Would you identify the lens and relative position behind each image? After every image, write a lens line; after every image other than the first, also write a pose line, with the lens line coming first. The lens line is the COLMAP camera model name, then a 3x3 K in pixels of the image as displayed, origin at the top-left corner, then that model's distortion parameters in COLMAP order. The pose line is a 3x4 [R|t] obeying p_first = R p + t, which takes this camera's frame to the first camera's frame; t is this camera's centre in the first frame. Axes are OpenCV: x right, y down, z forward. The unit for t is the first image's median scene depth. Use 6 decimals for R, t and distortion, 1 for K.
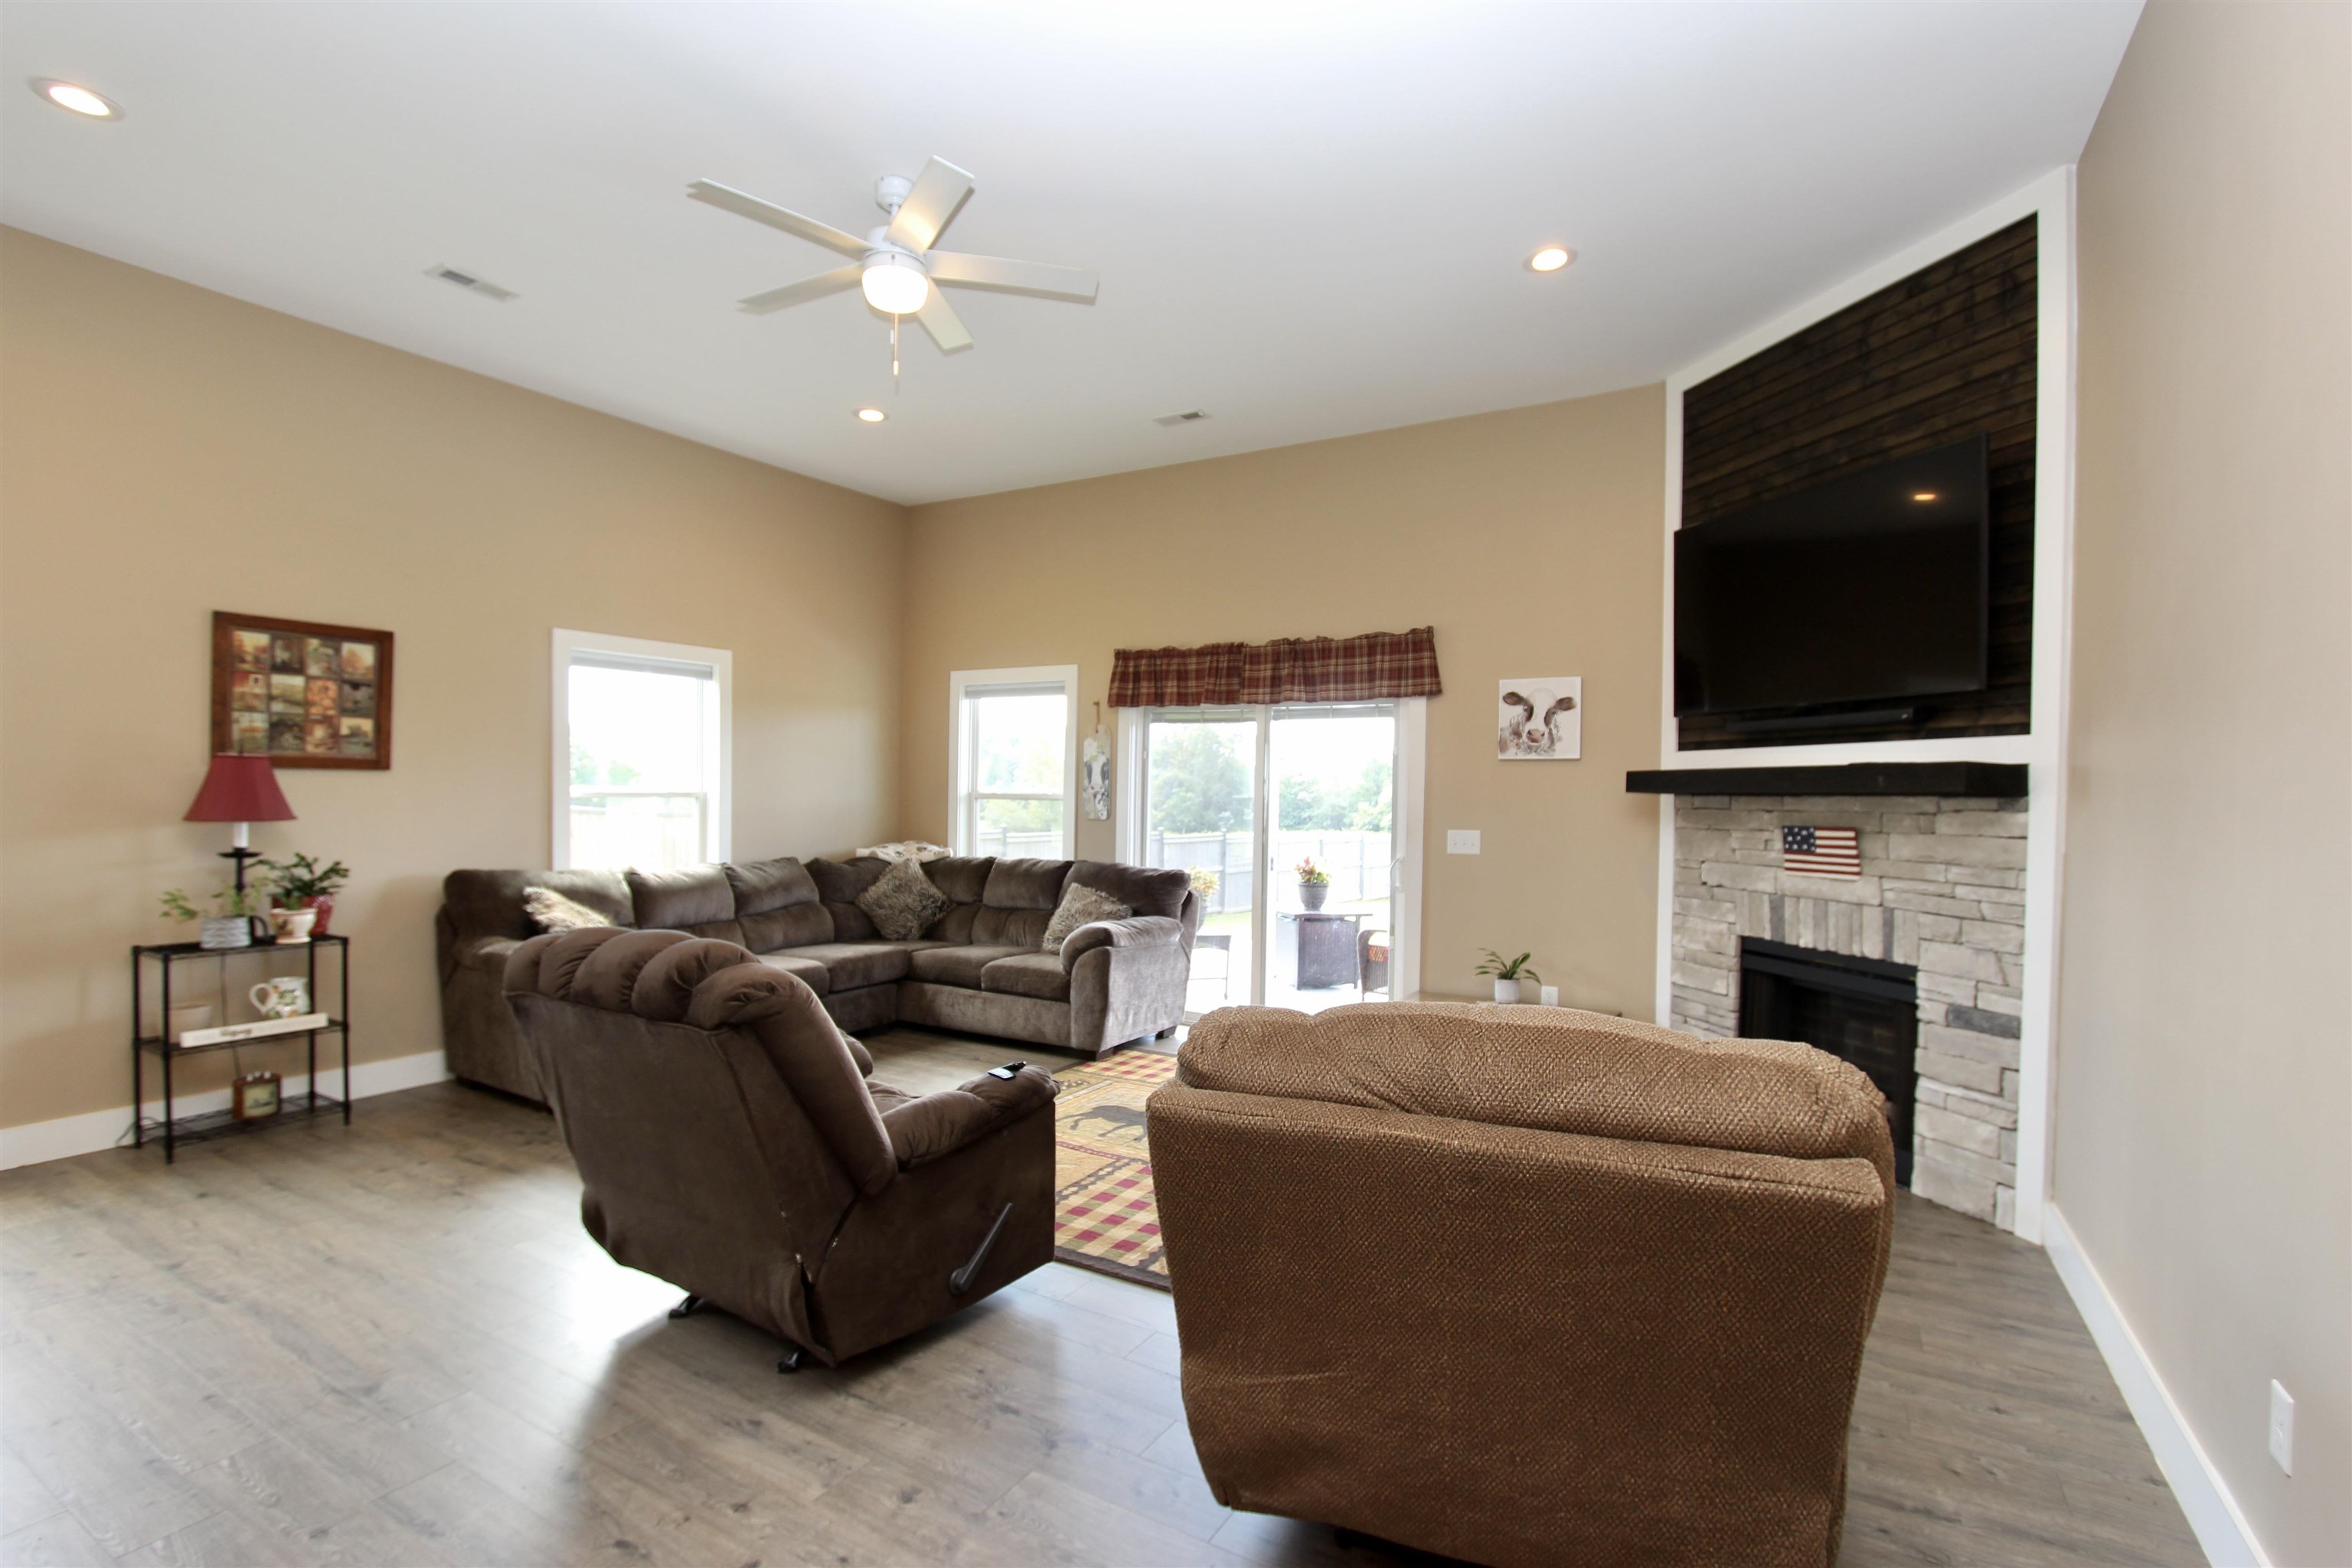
lens RADIAL K [[1106.1, 0, 1166.0], [0, 1106.1, 811.6], [0, 0, 1]] dist [-0.004278, -0.000003]
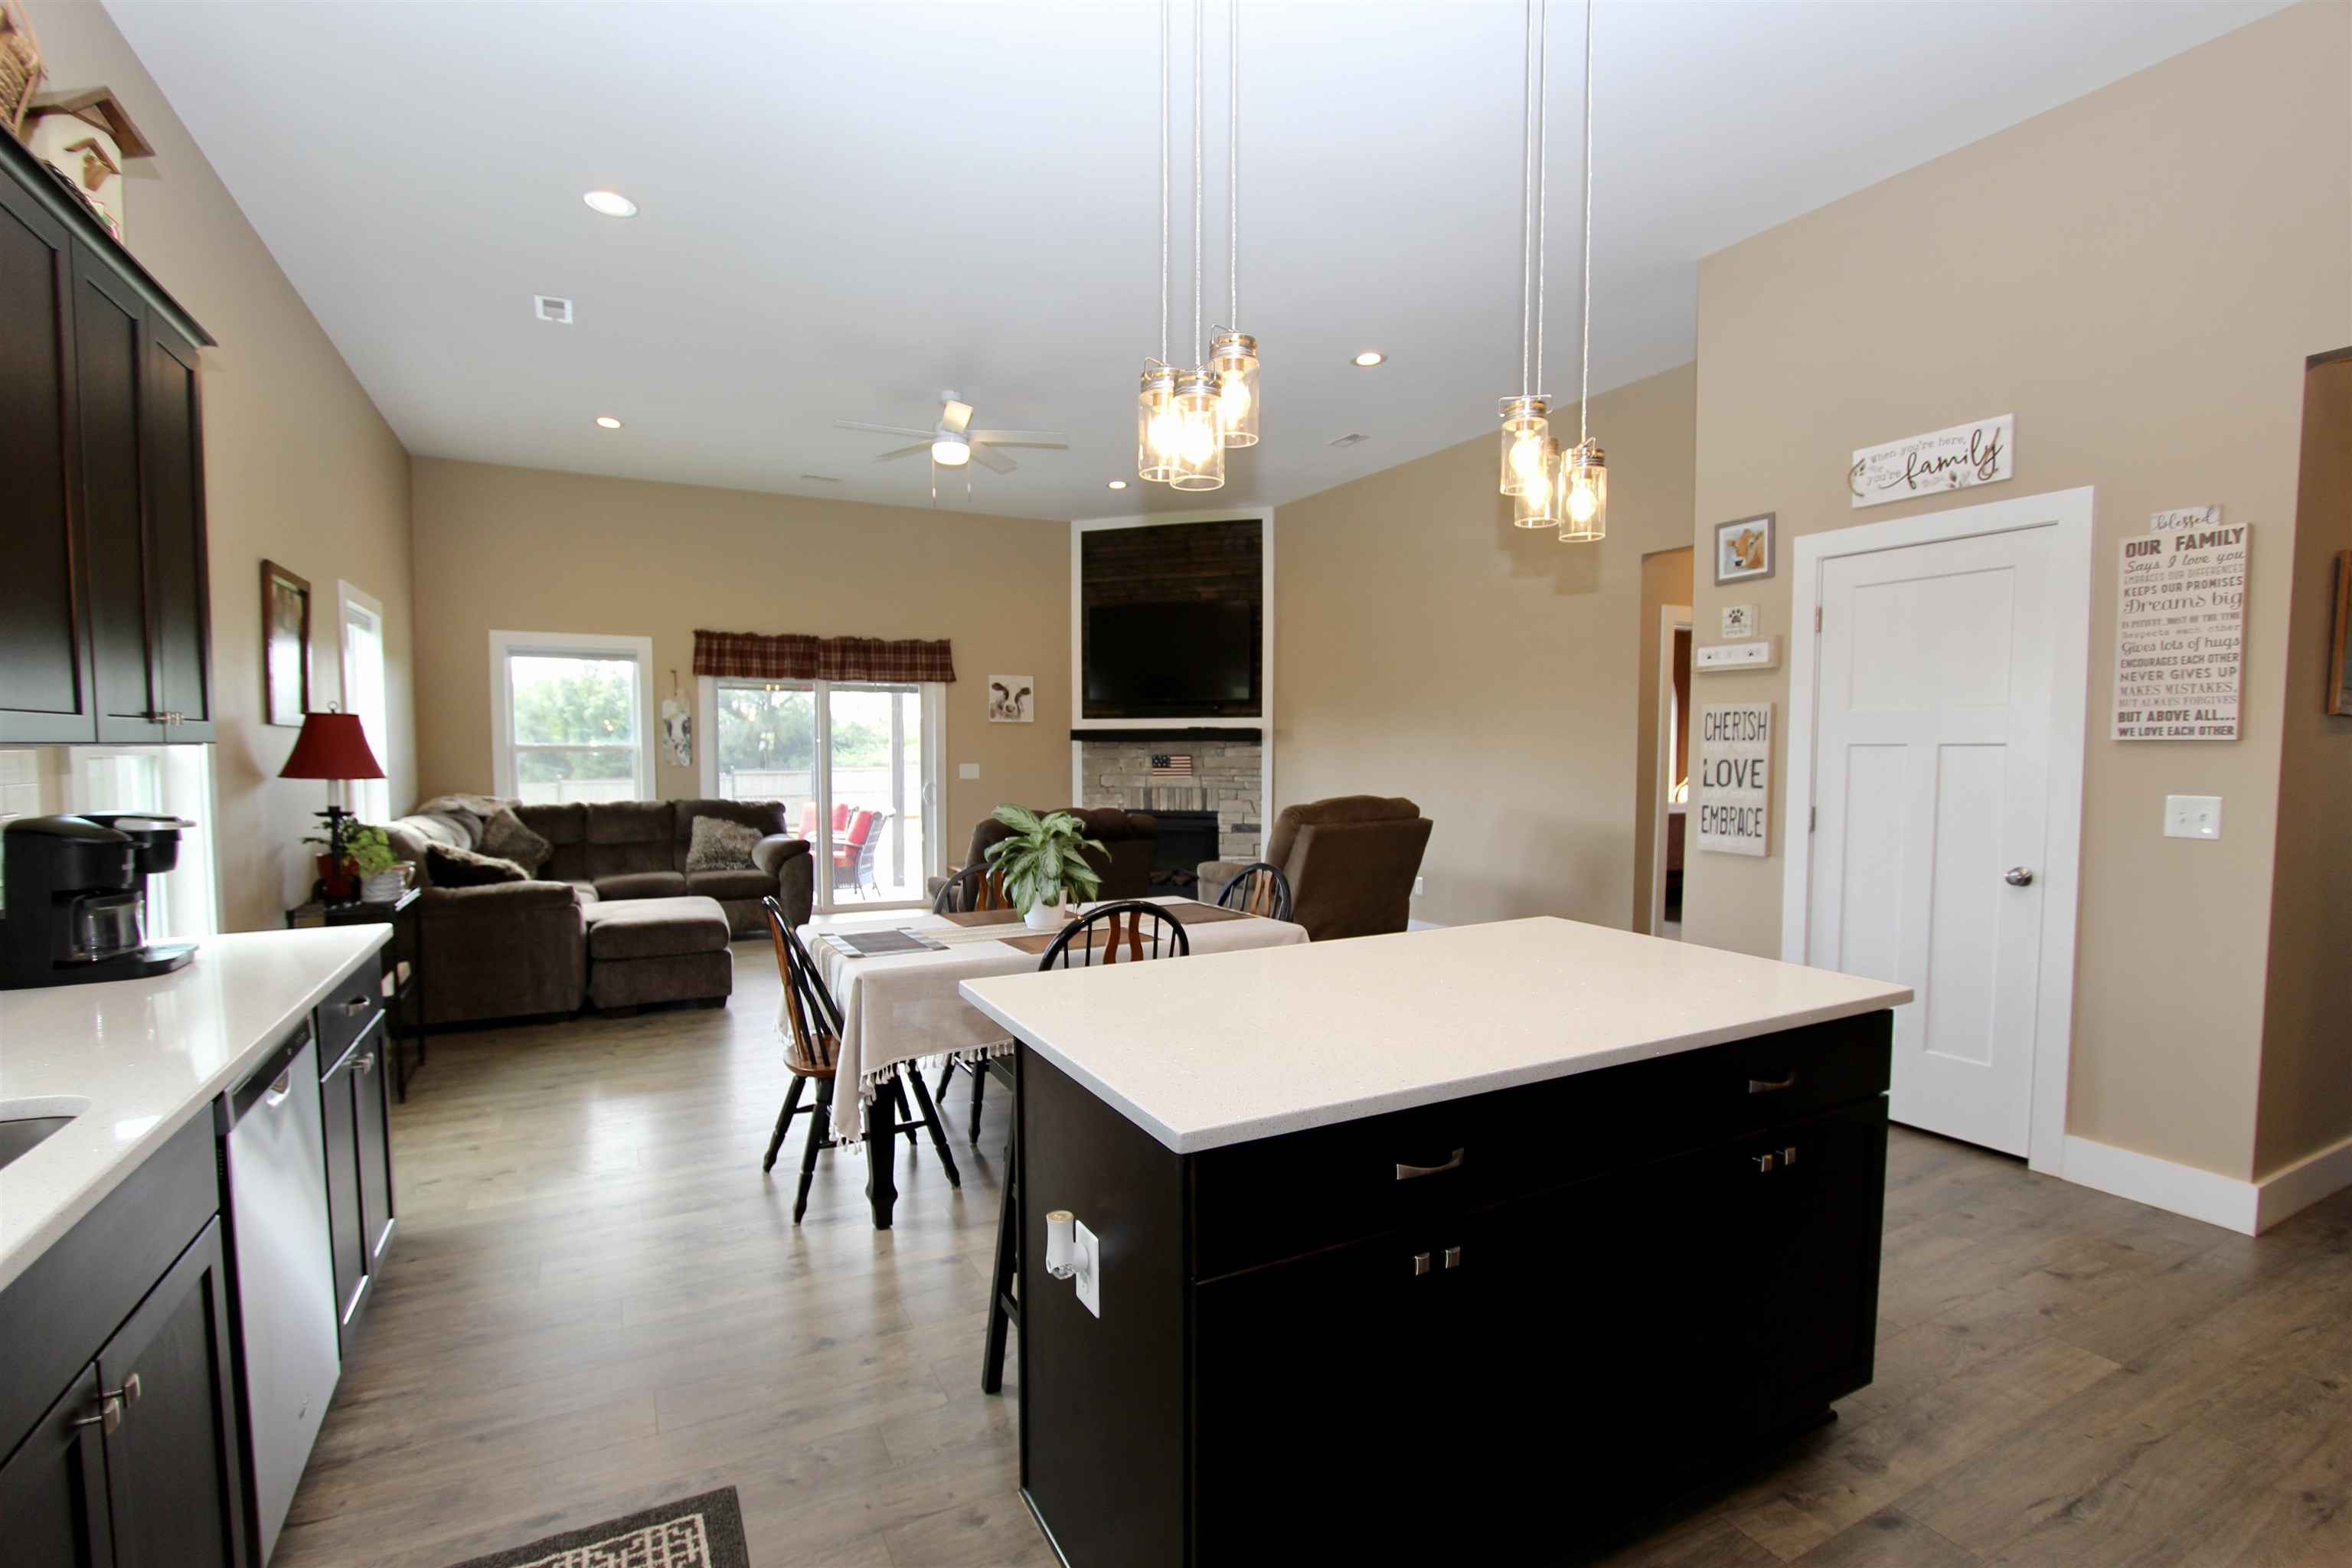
lens RADIAL K [[1106.1, 0, 1166.0], [0, 1106.1, 811.6], [0, 0, 1]] dist [-0.004278, -0.000003]
pose [[0.529053, -0.063144, 0.846236, -1.004344], [0.021855, 0.997911, 0.060798, -0.006696], [-0.848307, -0.013670, 0.529328, -0.135866]]
